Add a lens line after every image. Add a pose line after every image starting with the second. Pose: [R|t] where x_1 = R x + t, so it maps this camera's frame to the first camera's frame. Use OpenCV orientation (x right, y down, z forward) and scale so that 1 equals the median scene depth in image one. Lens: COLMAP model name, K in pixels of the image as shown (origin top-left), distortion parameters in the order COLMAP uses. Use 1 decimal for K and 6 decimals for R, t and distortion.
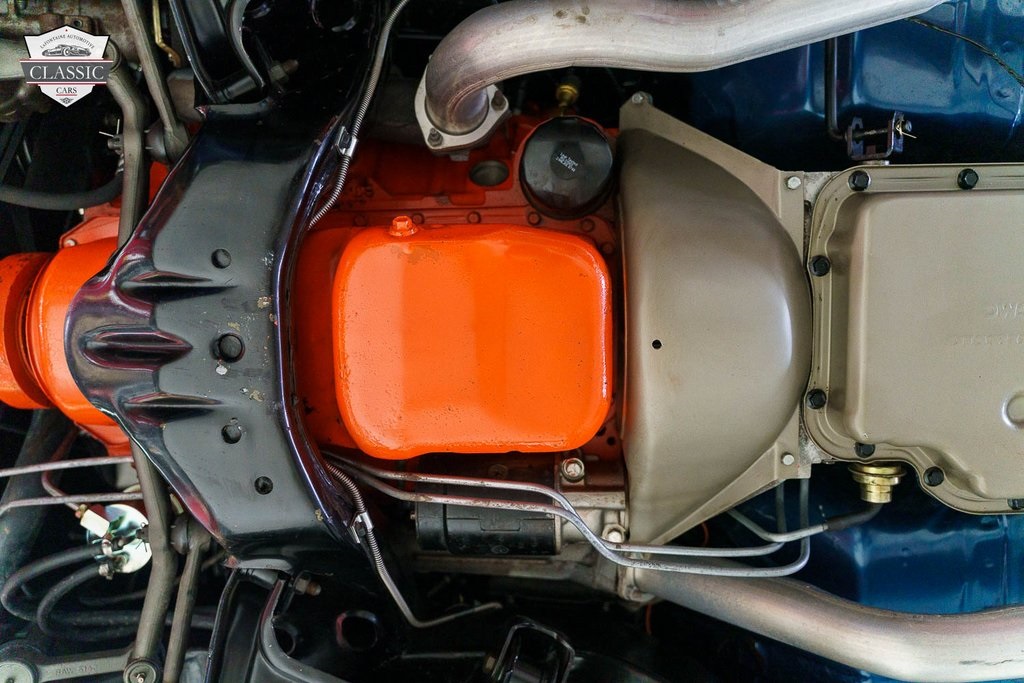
lens RADIAL K [[812.3, 0, 512.0], [0, 812.3, 341.5], [0, 0, 1]] dist [-0.003623, 0.004961]
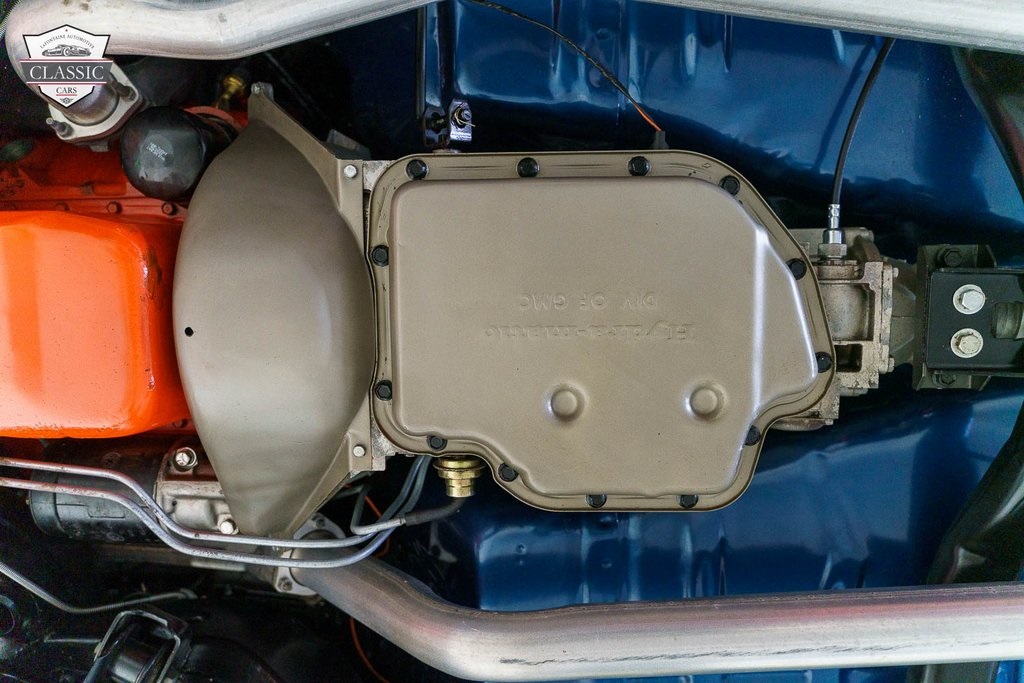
lens RADIAL K [[812.3, 0, 512.0], [0, 812.3, 341.5], [0, 0, 1]] dist [-0.003623, 0.004961]
pose [[0.998692, 0.013336, -0.049362, 0.563346], [-0.013678, 0.999885, -0.006588, 0.015321], [0.049268, 0.007254, 0.998759, 0.019304]]
